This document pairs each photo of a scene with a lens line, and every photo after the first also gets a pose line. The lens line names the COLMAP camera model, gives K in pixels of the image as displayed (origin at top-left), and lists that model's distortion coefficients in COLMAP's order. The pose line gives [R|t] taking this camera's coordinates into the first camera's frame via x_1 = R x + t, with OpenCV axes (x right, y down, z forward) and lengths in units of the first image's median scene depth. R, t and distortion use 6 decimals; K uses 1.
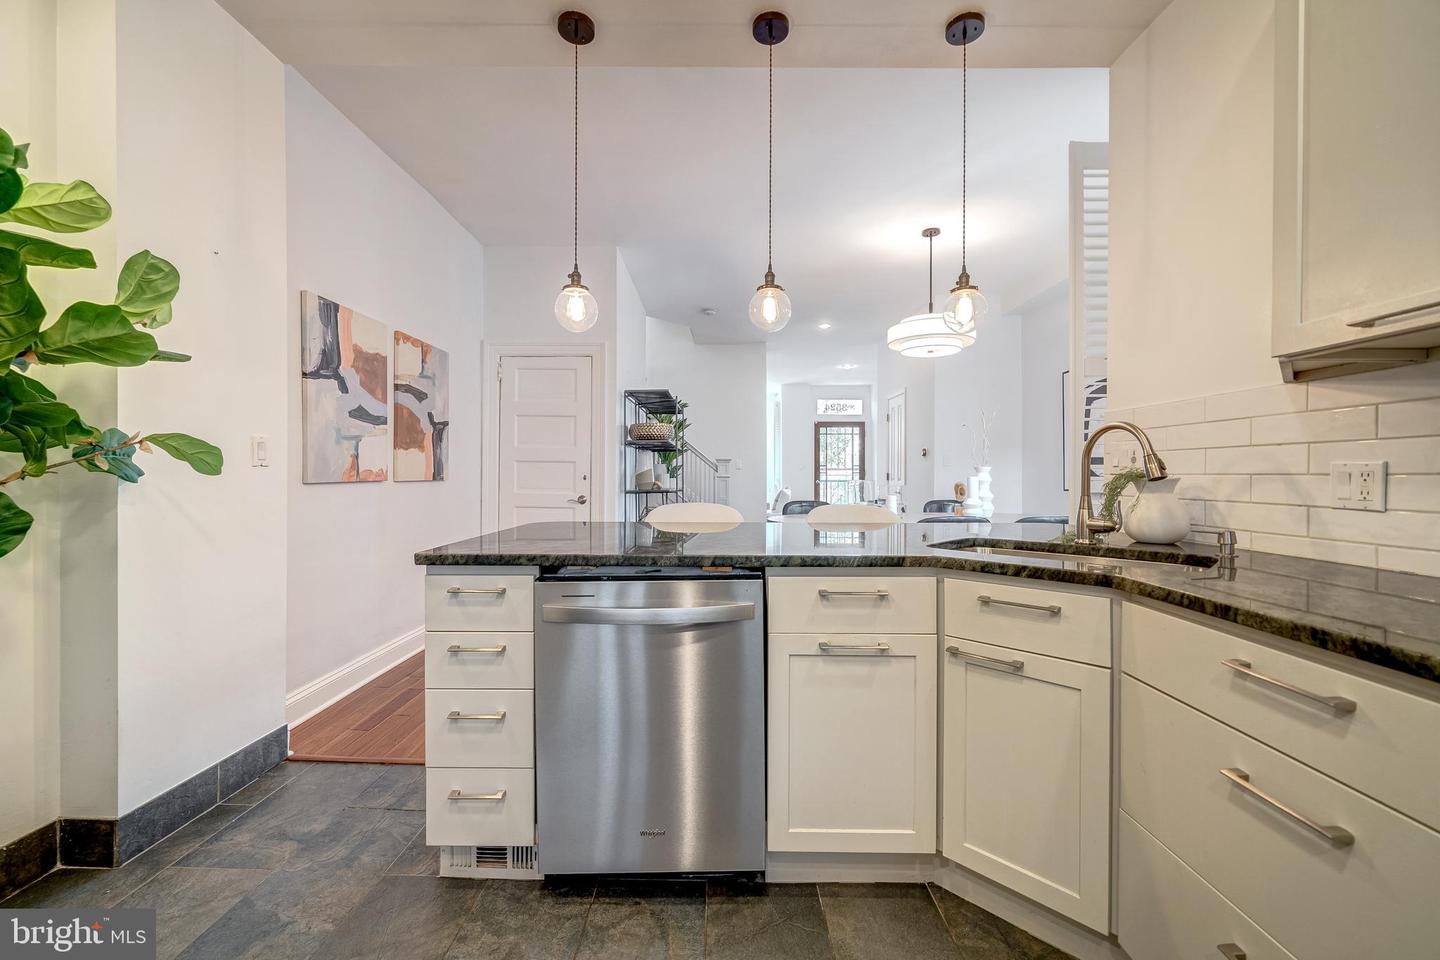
lens RADIAL K [[599.6, 0, 681.5], [0, 599.6, 476.8], [0, 0, 1]] dist [-0.001774, -0.000219]
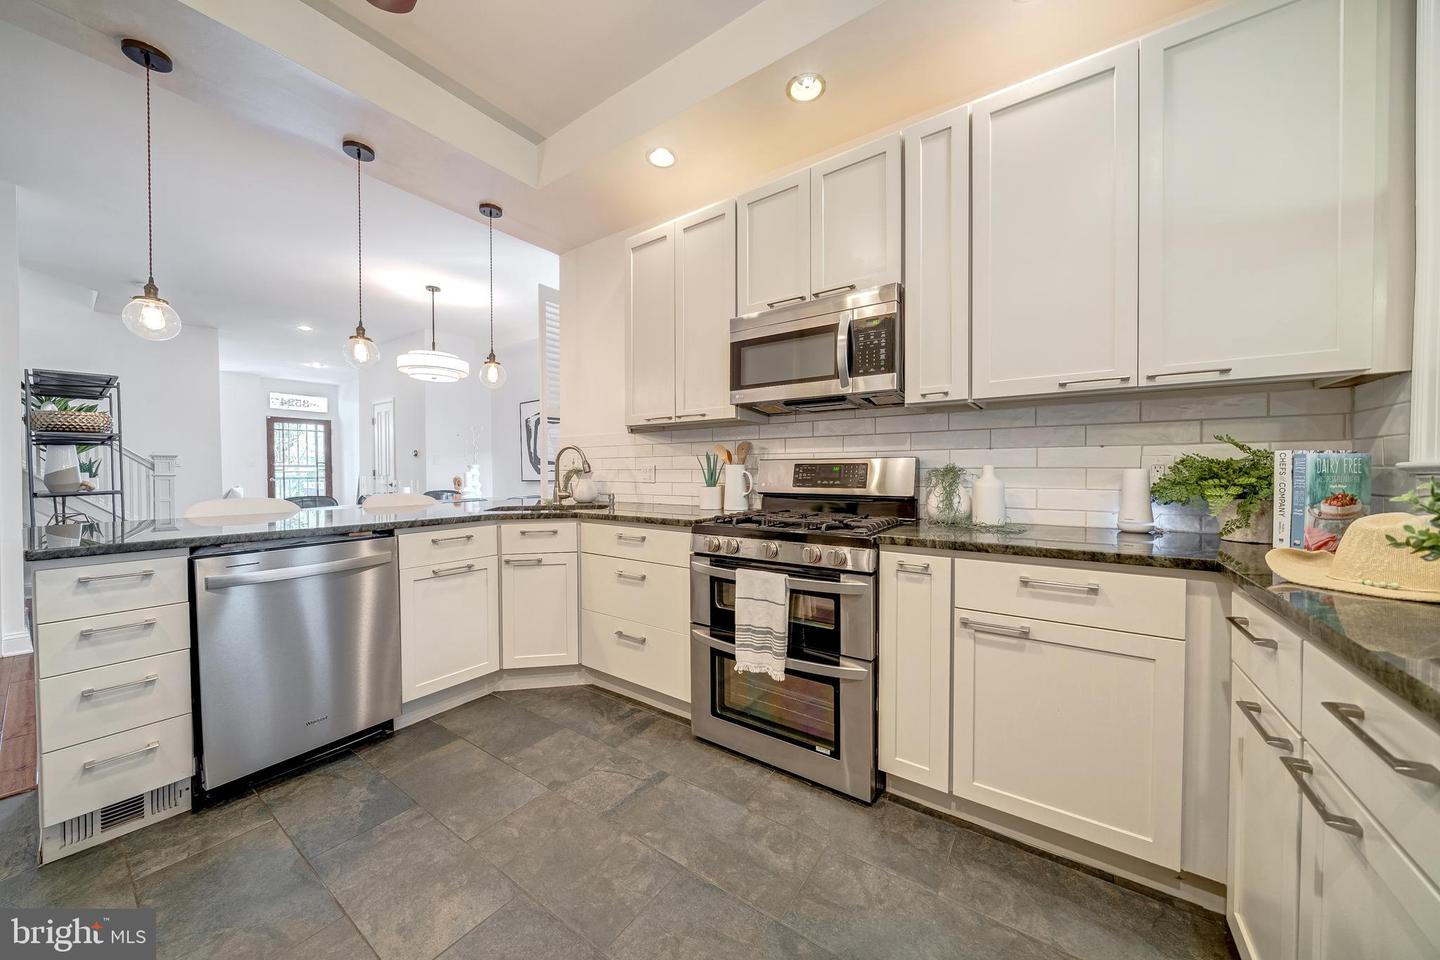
lens RADIAL K [[541.2, 0, 748.3], [0, 541.2, 476.5], [0, 0, 1]] dist [-0.005963, 0.000033]
pose [[0.532903, -0.015779, 0.846029, -0.501014], [0.009905, 0.999874, 0.012410, 0.001142], [-0.846118, 0.001766, 0.532993, -0.491923]]
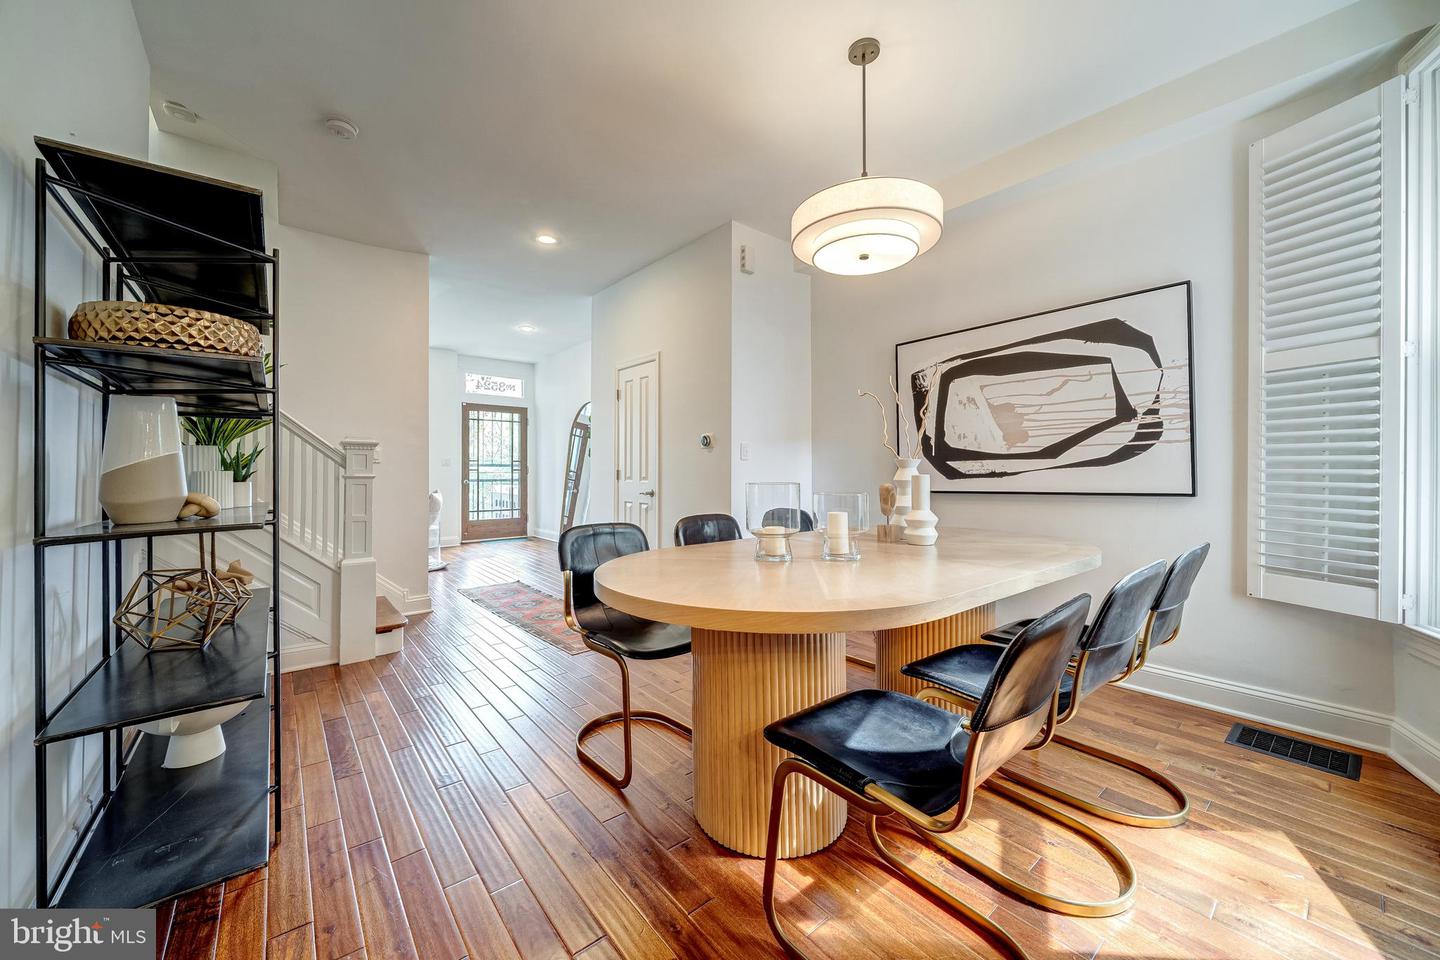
lens RADIAL K [[538.0, 0, 690.3], [0, 538.0, 472.1], [0, 0, 1]] dist [-0.000048, 0.000008]
pose [[0.742061, -0.000243, 0.670332, -0.103078], [0.002152, 0.999996, -0.002020, -0.010530], [-0.670329, 0.002942, 0.742059, 1.658830]]
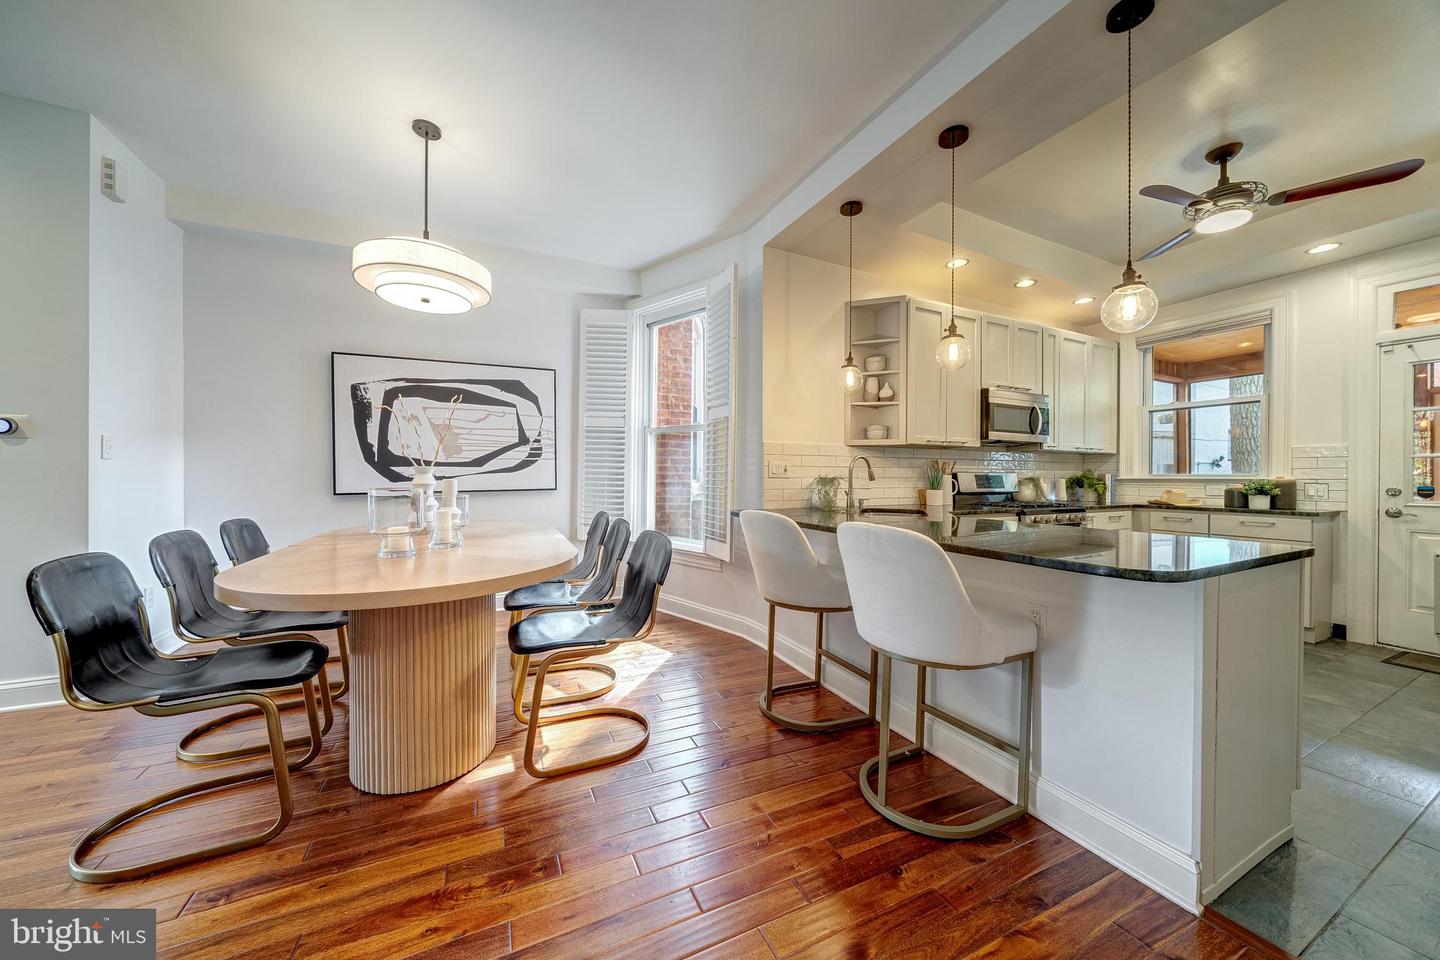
lens RADIAL K [[506.7, 0, 747.5], [0, 506.7, 478.9], [0, 0, 1]] dist [-0.007192, 0.000043]
pose [[-0.536836, -0.004183, 0.843676, -0.610872], [0.001456, 0.999982, 0.005885, -0.012030], [-0.843685, 0.004388, -0.536820, 2.257889]]
